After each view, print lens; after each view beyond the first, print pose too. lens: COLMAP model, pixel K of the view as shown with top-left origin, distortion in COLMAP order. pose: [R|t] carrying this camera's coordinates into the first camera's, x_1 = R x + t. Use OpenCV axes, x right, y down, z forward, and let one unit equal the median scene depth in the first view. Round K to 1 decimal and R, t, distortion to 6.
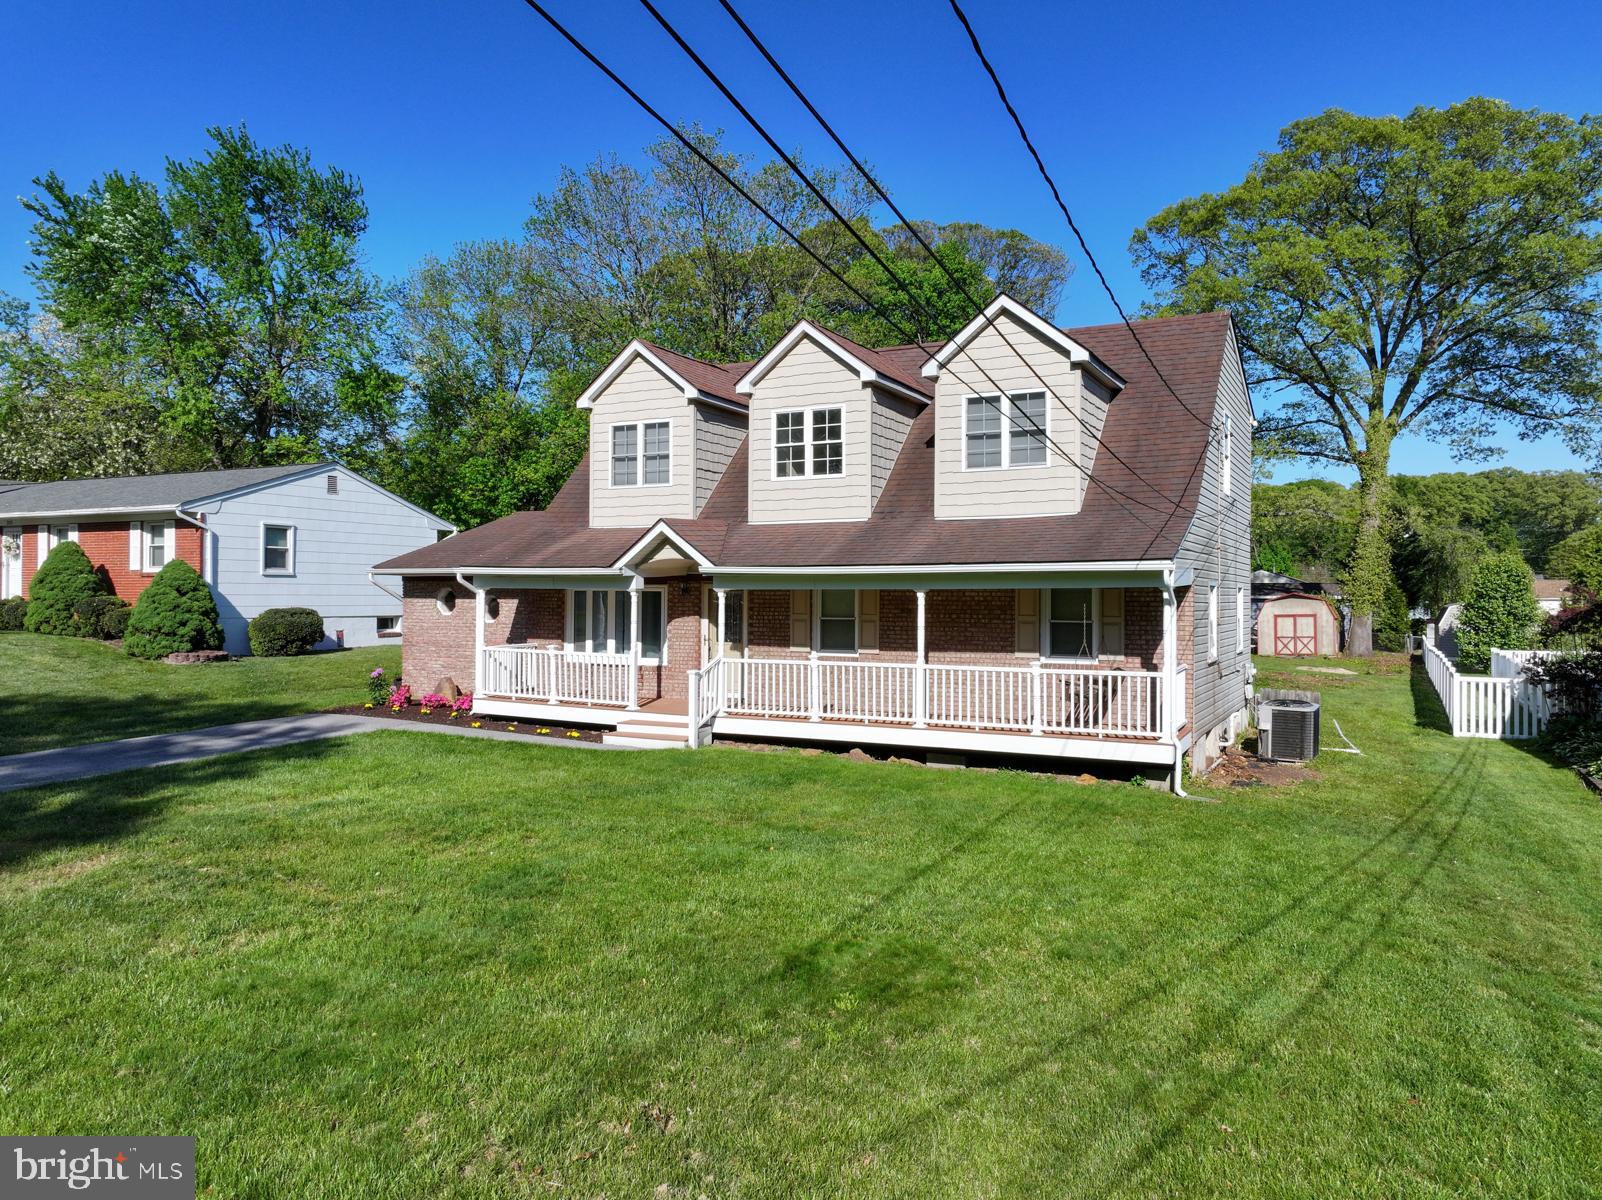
lens RADIAL K [[1140.4, 0, 802.7], [0, 1140.4, 578.2], [0, 0, 1]] dist [0.027772, -0.000241]
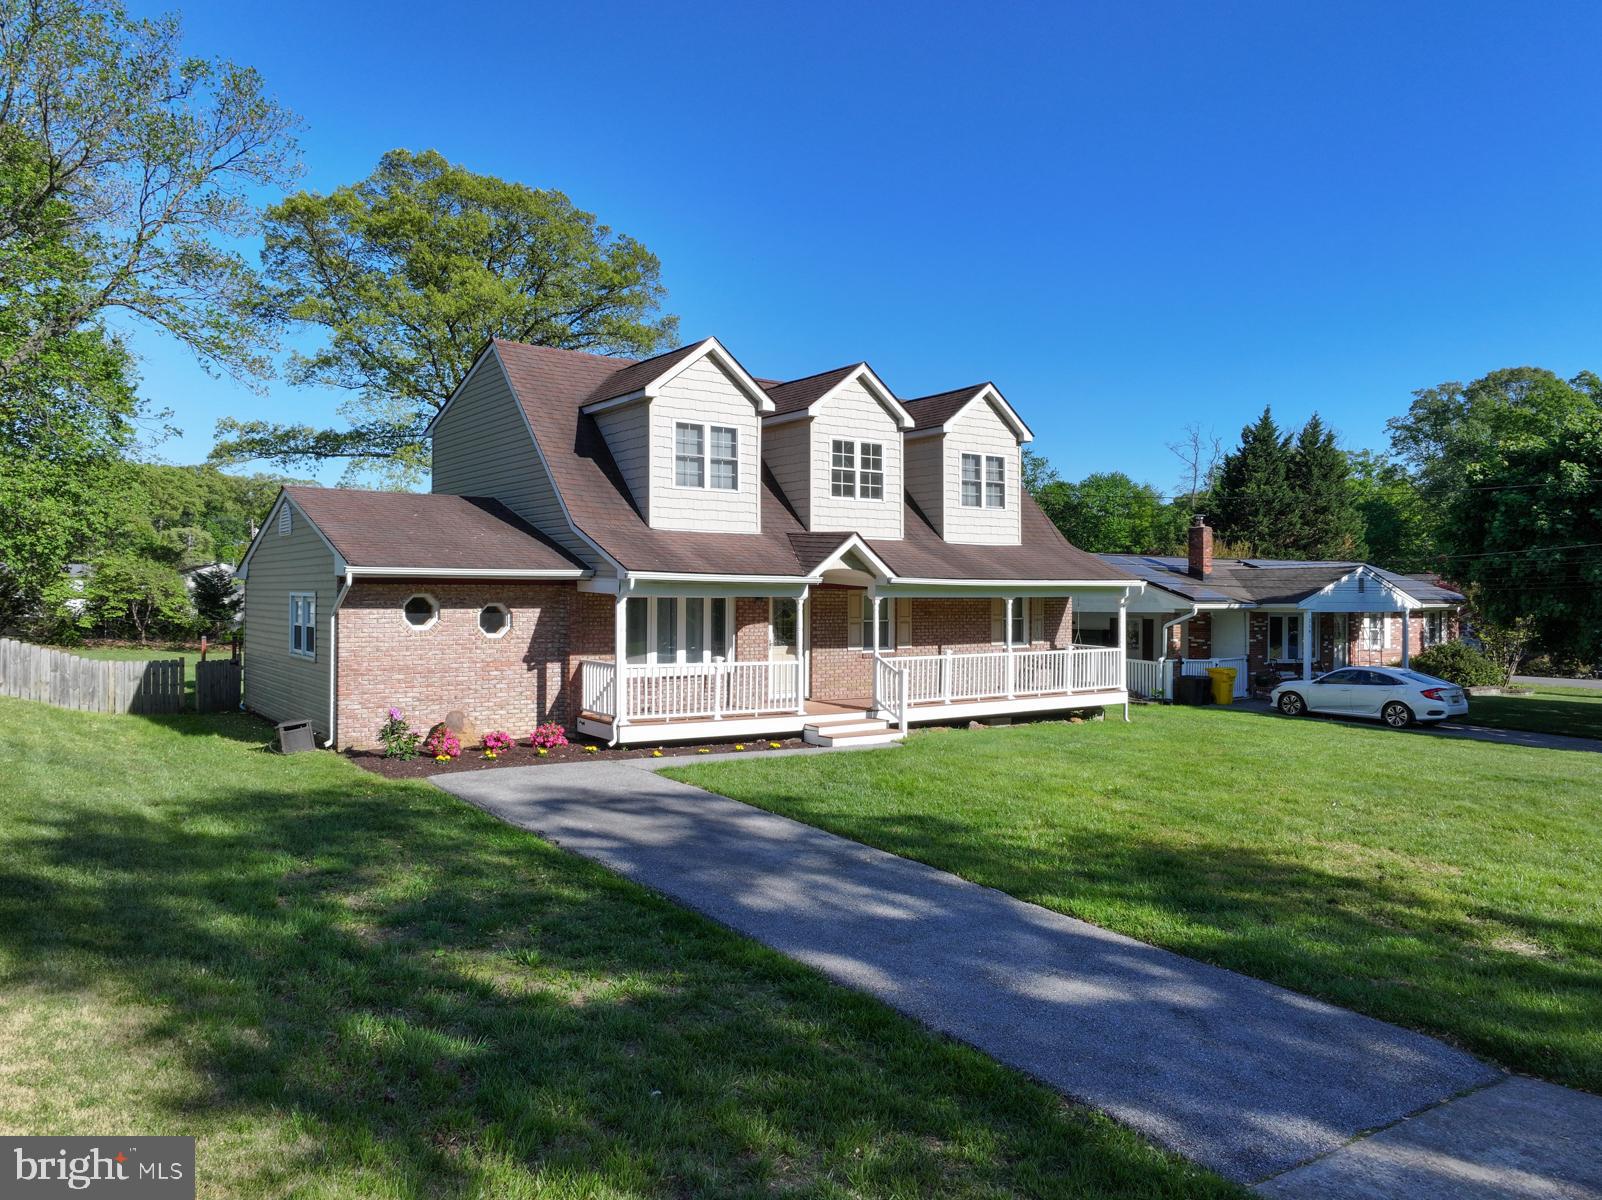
lens RADIAL K [[1113.5, 0, 801.0], [0, 1113.5, 600.0], [0, 0, 1]] dist [-0.006140, -0.001358]
pose [[0.443922, -0.003556, 0.896058, -1.032527], [-0.013046, 0.999860, 0.010431, 0.002092], [-0.895971, -0.016321, 0.443814, 0.551600]]
